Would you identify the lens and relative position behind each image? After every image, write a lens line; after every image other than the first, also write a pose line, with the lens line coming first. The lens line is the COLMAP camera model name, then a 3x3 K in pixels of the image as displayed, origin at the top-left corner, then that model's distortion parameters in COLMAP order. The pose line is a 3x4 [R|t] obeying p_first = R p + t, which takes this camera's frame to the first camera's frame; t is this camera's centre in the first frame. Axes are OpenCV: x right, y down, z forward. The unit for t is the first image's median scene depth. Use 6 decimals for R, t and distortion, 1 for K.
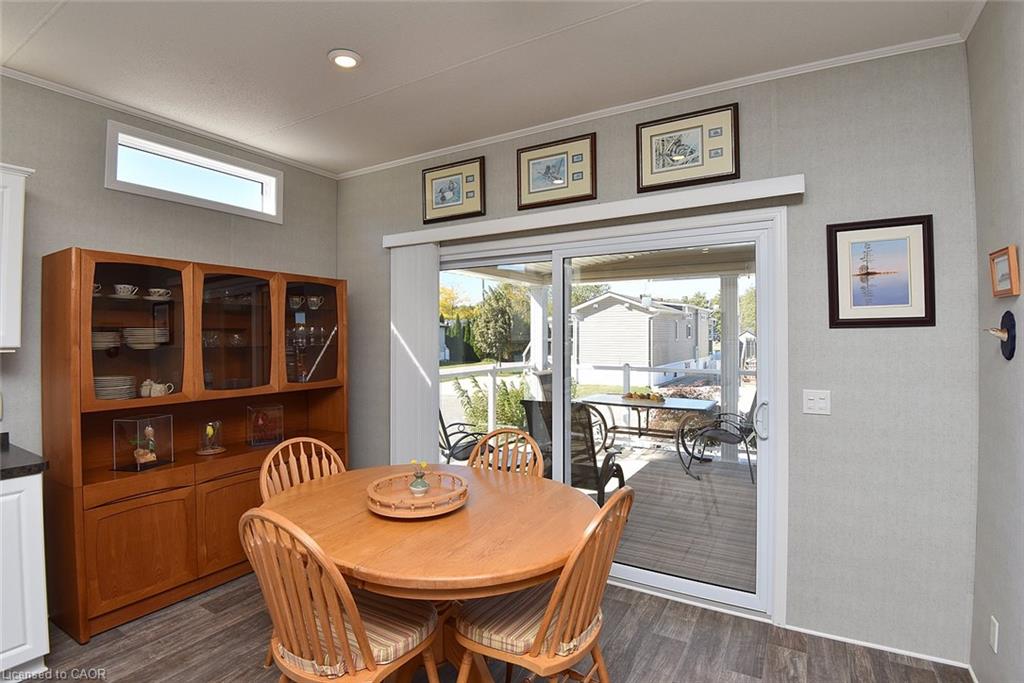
lens RADIAL K [[493.2, 0, 518.6], [0, 493.2, 332.6], [0, 0, 1]] dist [-0.000954, -0.037561]
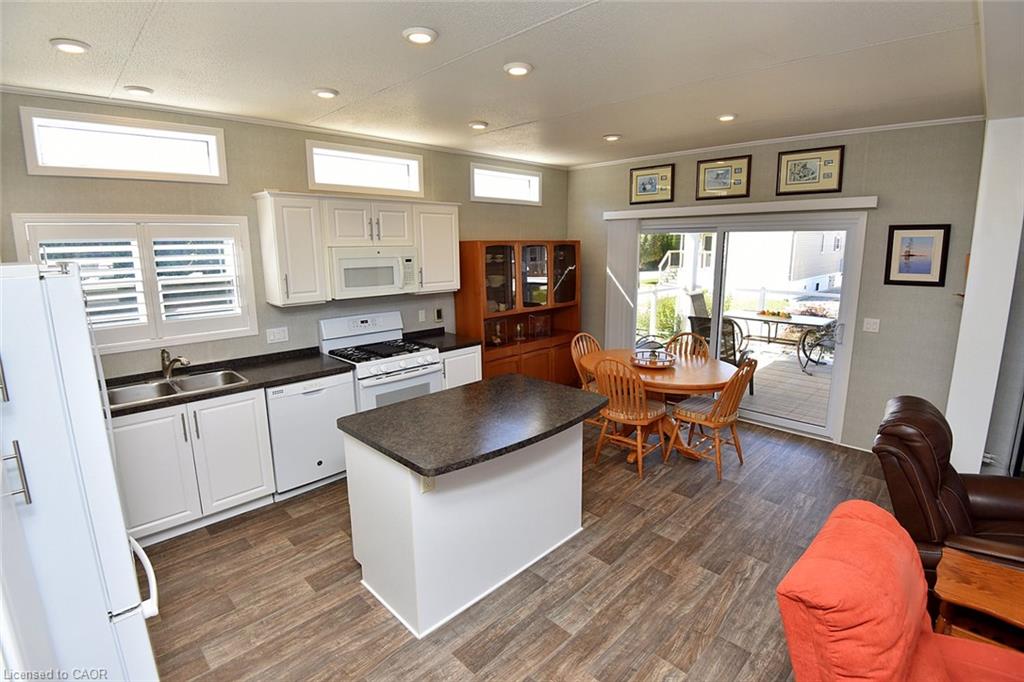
lens RADIAL K [[485.5, 0, 523.8], [0, 485.5, 333.1], [0, 0, 1]] dist [-0.008104, -0.028220]
pose [[0.969651, 0.040099, -0.241183, -0.135138], [0.006832, 0.981630, 0.190673, -0.116690], [0.244398, -0.186534, 0.951564, -0.662599]]
